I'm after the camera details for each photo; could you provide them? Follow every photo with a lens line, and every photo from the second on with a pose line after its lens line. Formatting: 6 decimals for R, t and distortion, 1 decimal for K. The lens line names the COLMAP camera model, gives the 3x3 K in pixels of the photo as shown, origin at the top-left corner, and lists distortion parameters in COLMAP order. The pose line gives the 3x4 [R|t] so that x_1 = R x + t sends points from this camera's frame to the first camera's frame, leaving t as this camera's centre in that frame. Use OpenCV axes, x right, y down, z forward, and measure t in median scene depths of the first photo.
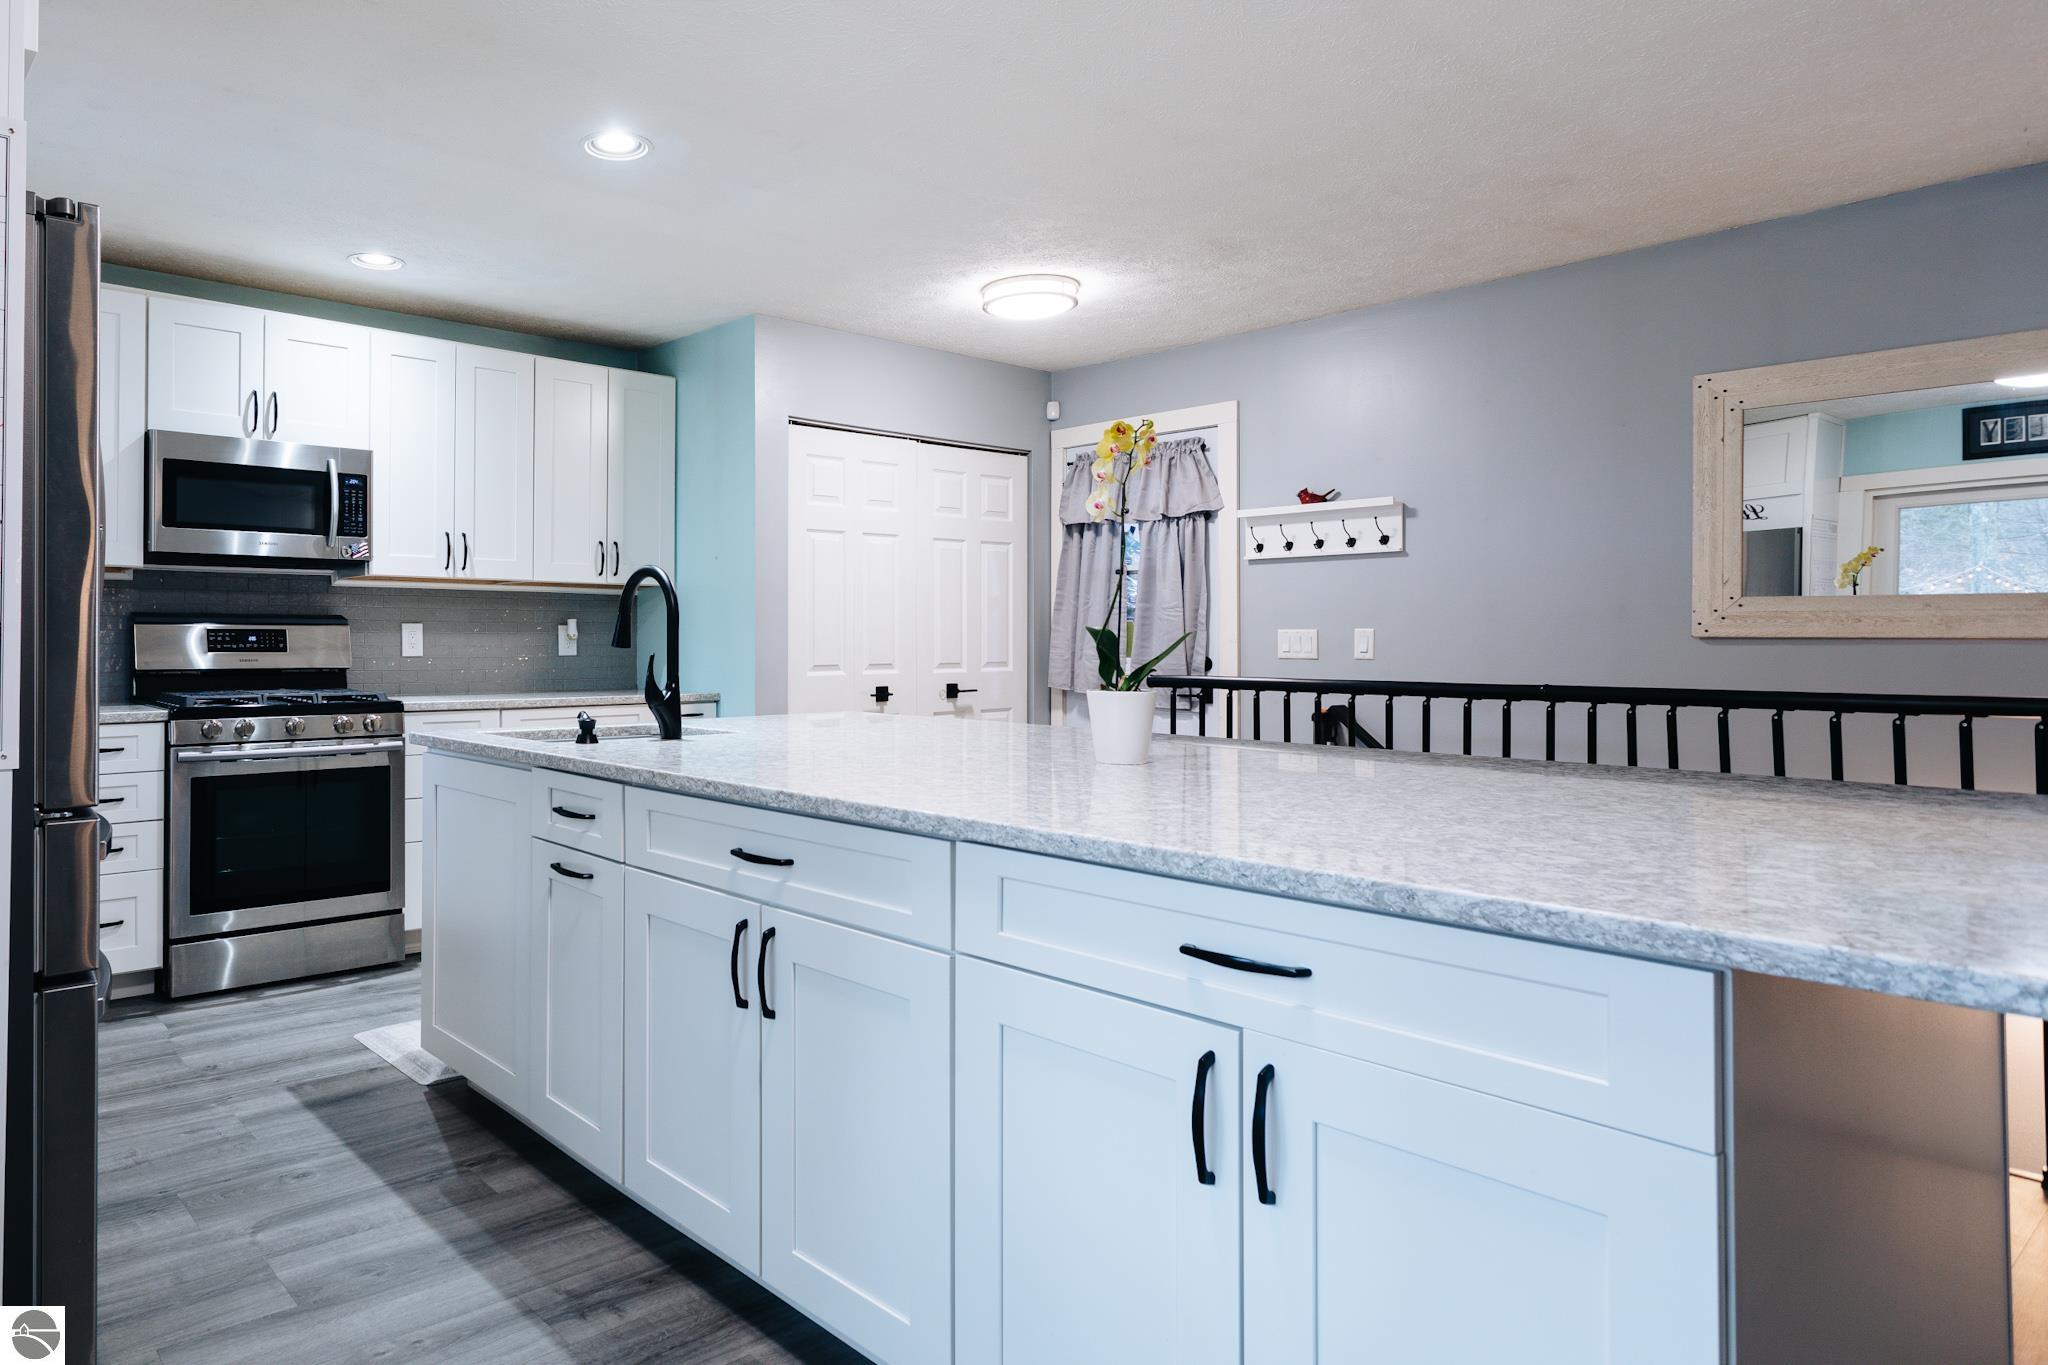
lens RADIAL K [[981.2, 0, 1023.0], [0, 981.2, 632.2], [0, 0, 1]] dist [-0.000295, 0.000186]
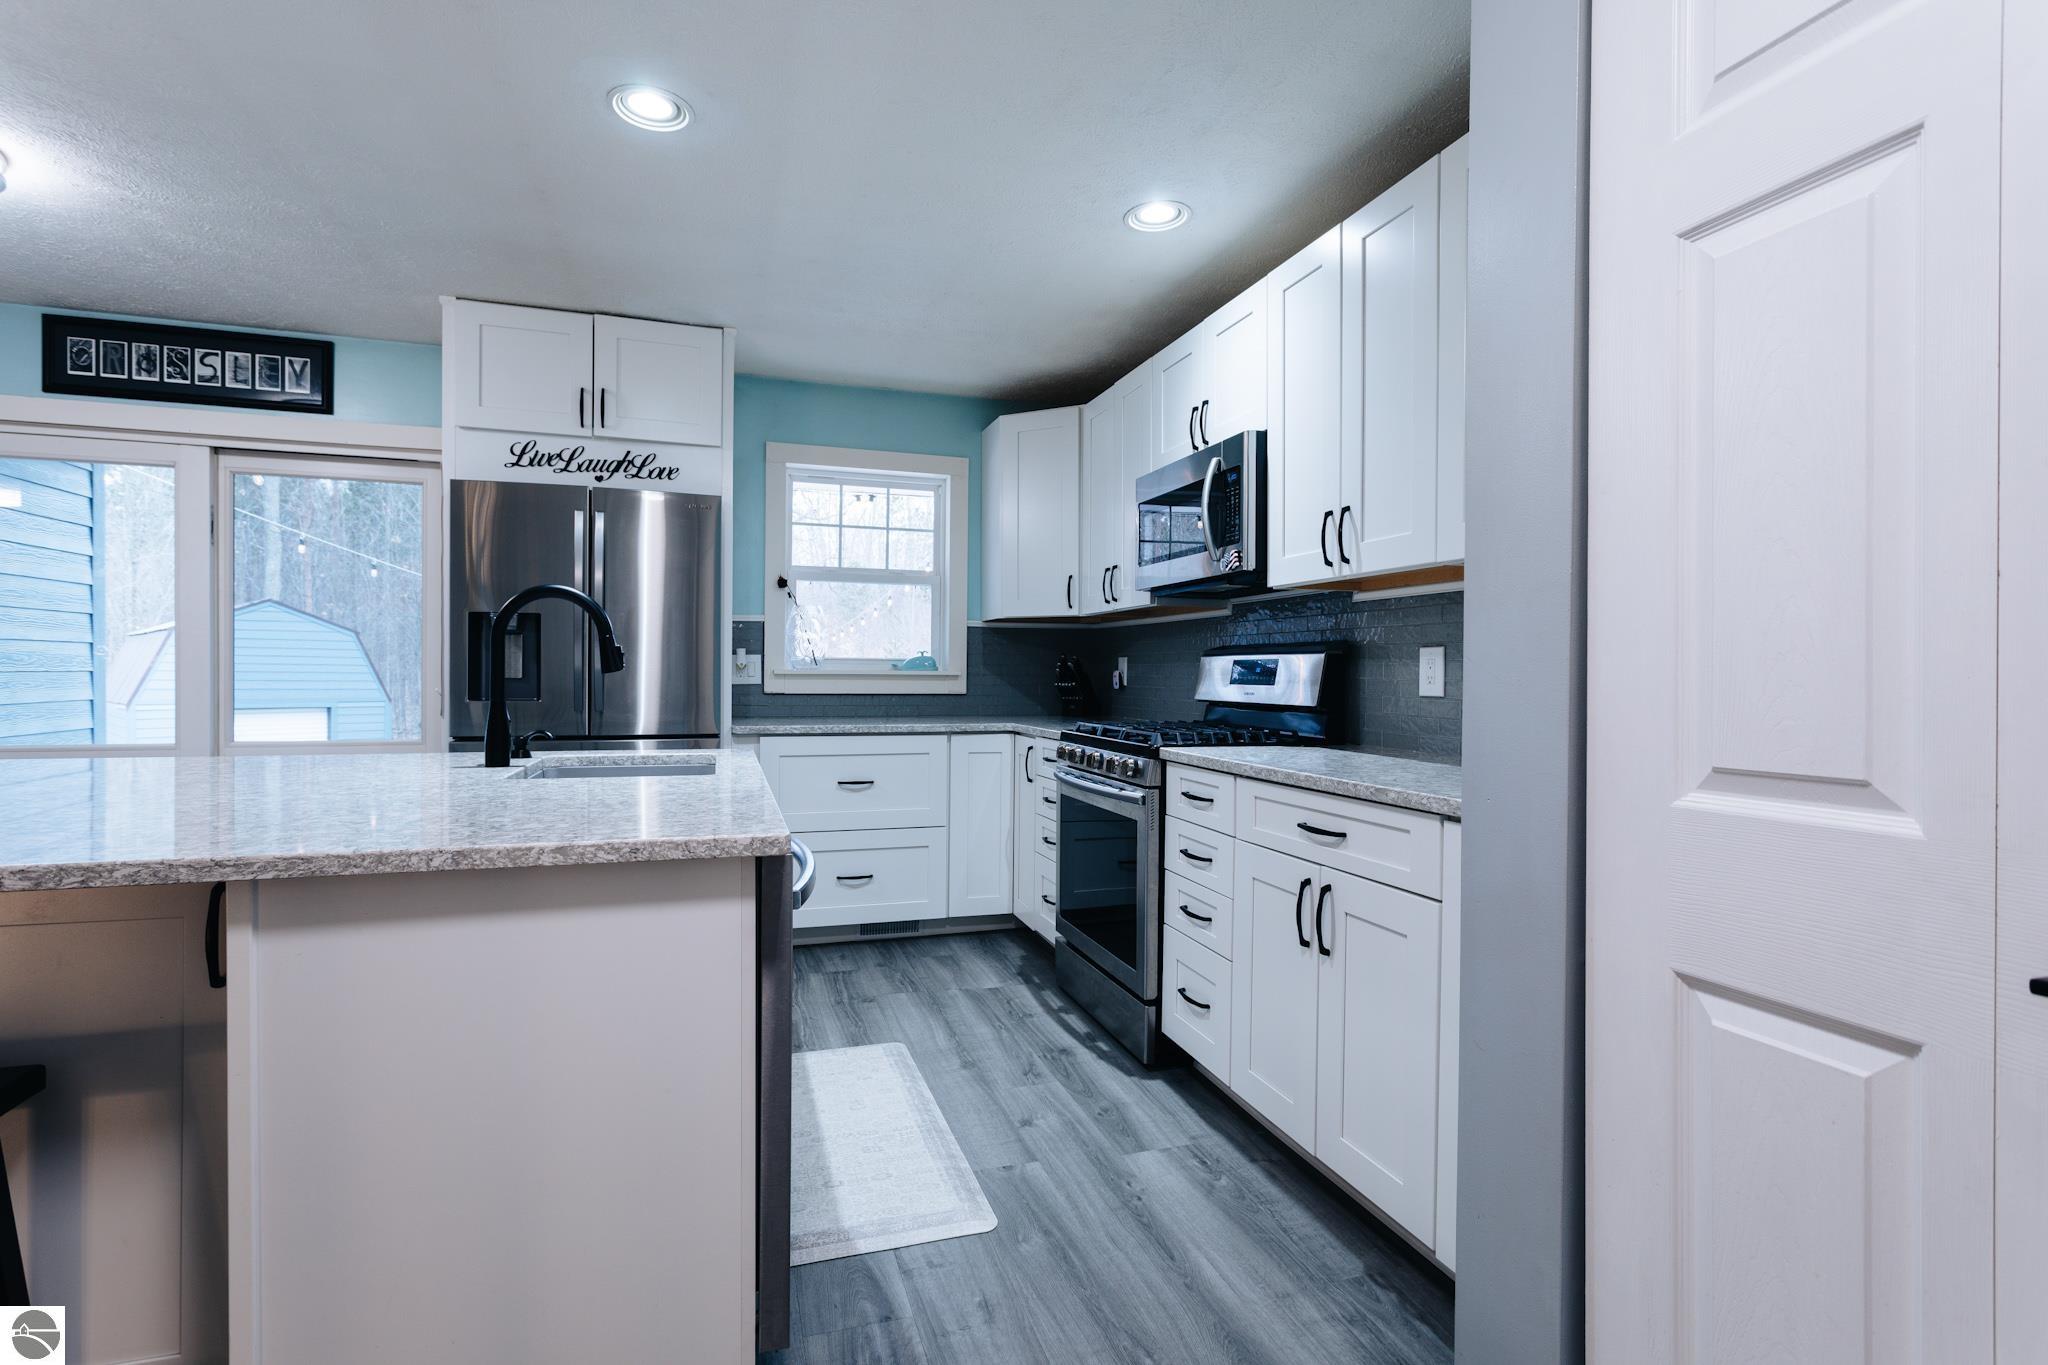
lens RADIAL K [[966.3, 0, 1002.5], [0, 966.3, 679.4], [0, 0, 1]] dist [-0.000431, 0.001124]
pose [[-0.551367, -0.002824, -0.834258, 0.100607], [-0.000469, 0.999995, -0.003075, 0.018698], [0.834263, -0.001304, -0.551365, 1.337268]]
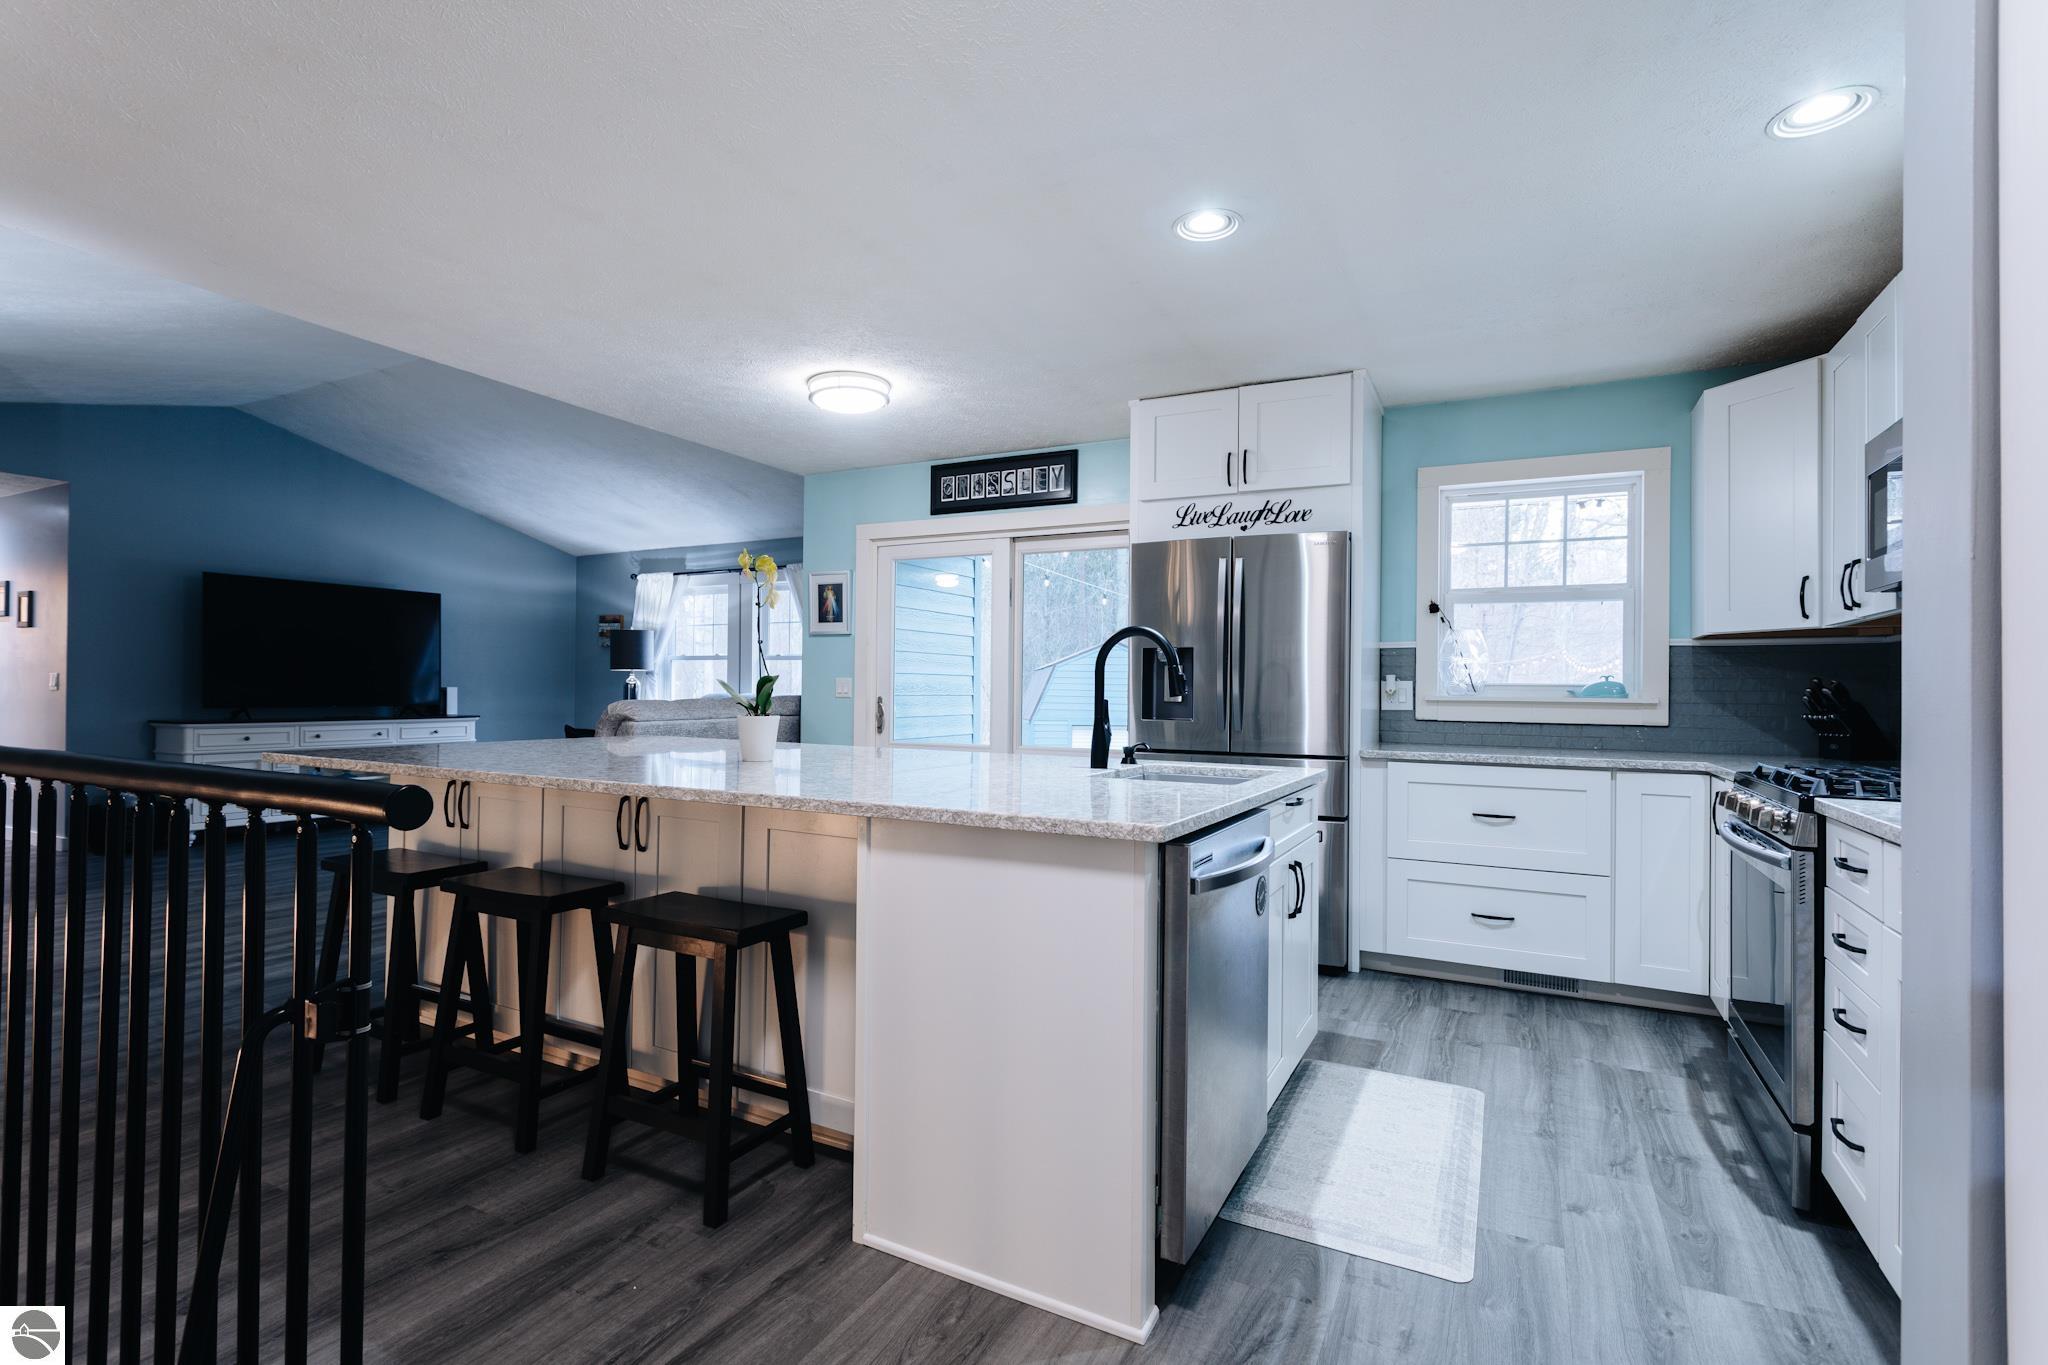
lens RADIAL K [[966.3, 0, 1002.5], [0, 966.3, 679.4], [0, 0, 1]] dist [-0.000431, 0.001124]
pose [[-0.981710, -0.020193, -0.189309, -0.009448], [-0.015840, 0.999575, -0.024482, 0.020232], [0.189723, -0.021035, -0.981612, 1.508476]]
